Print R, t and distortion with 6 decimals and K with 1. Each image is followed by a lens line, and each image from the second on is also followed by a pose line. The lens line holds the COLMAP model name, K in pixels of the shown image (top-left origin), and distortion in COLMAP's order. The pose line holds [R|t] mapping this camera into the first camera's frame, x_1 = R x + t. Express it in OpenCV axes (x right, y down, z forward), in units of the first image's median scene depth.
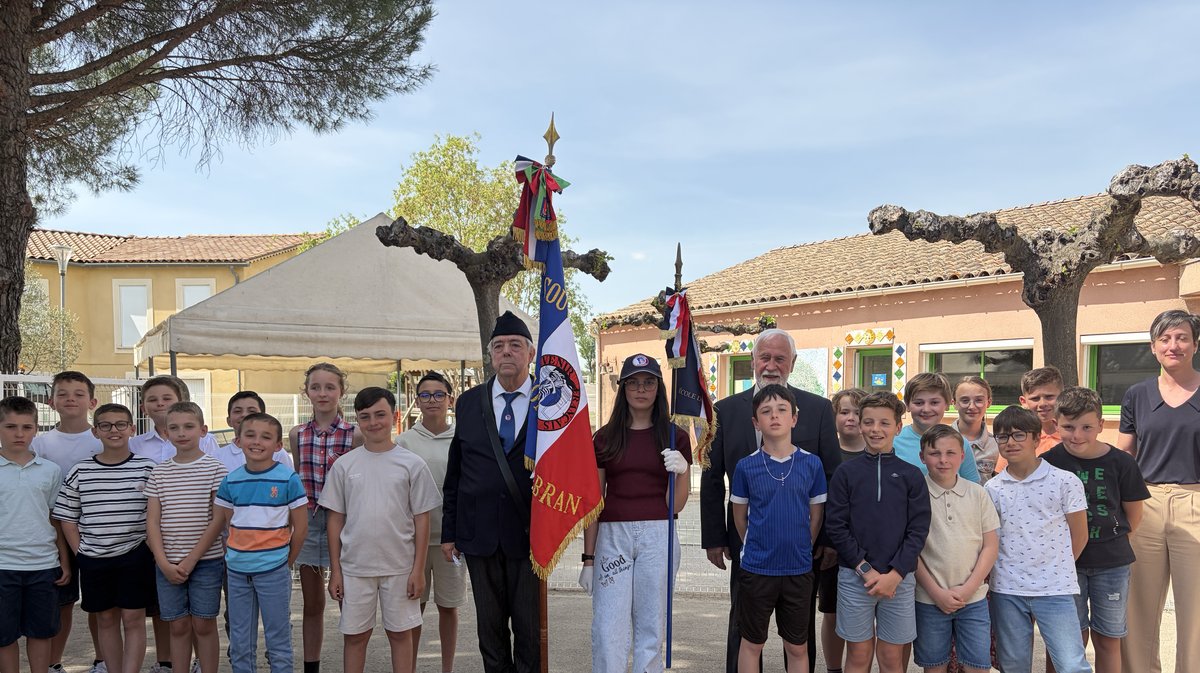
lens RADIAL K [[901.2, 0, 614.6], [0, 901.2, 451.8], [0, 0, 1]] dist [0.023584, -0.021733]
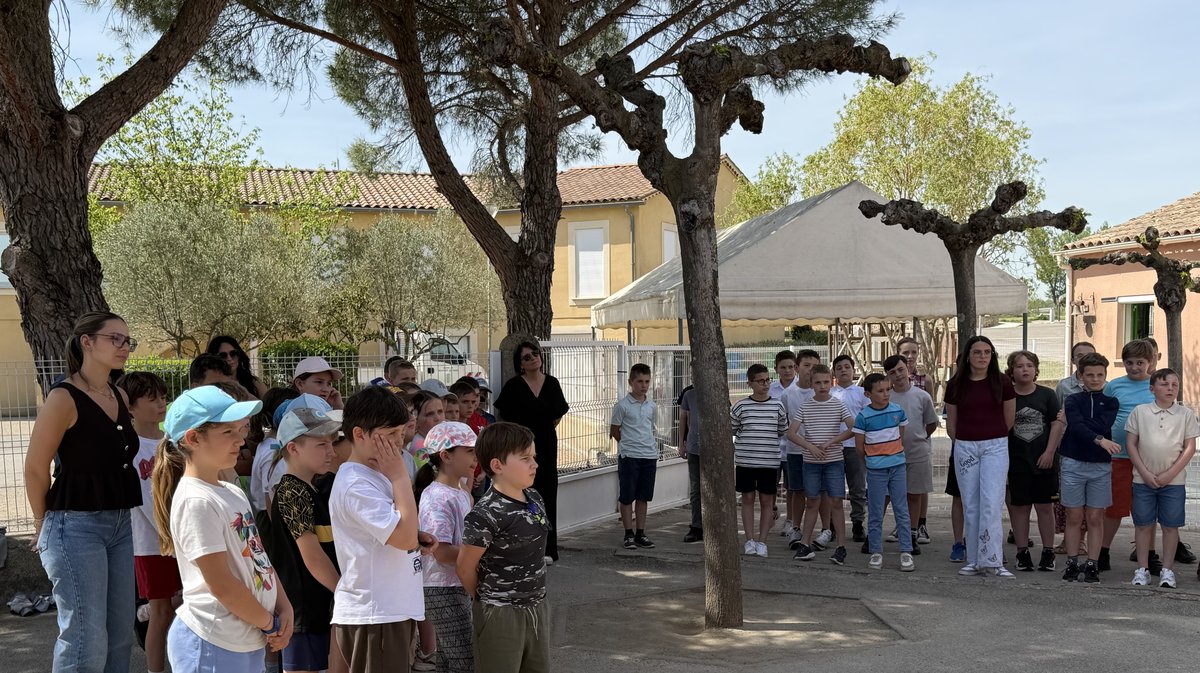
lens RADIAL K [[1232.3, 0, 616.3], [0, 1232.3, 464.8], [0, 0, 1]] dist [0.066811, 0.000000]
pose [[0.934380, 0.015038, -0.355961, 0.003405], [-0.002708, 0.999380, 0.035111, 0.018863], [0.356268, -0.031843, 0.933841, -0.456463]]
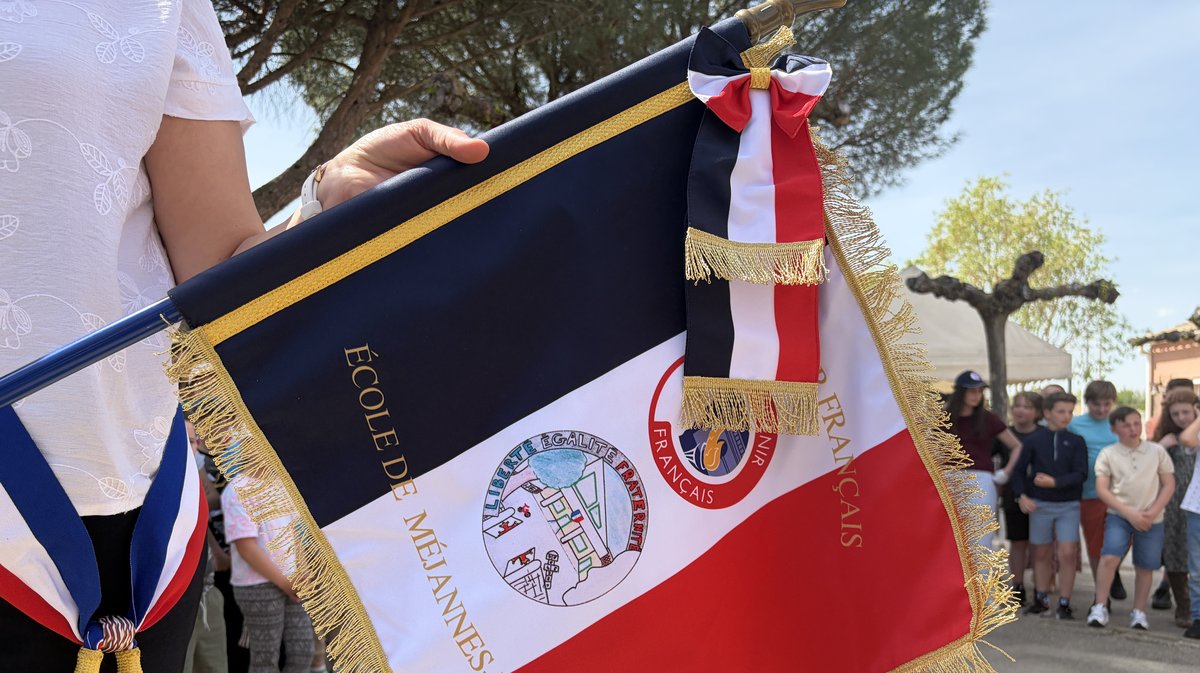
lens RADIAL K [[901.2, 0, 603.7], [0, 901.2, 459.5], [0, 0, 1]] dist [0.023584, -0.021733]
pose [[0.833963, 0.018641, -0.551505, 0.079448], [-0.032803, 0.999337, -0.015826, 0.037370], [0.550844, 0.031289, 0.834021, -0.258582]]
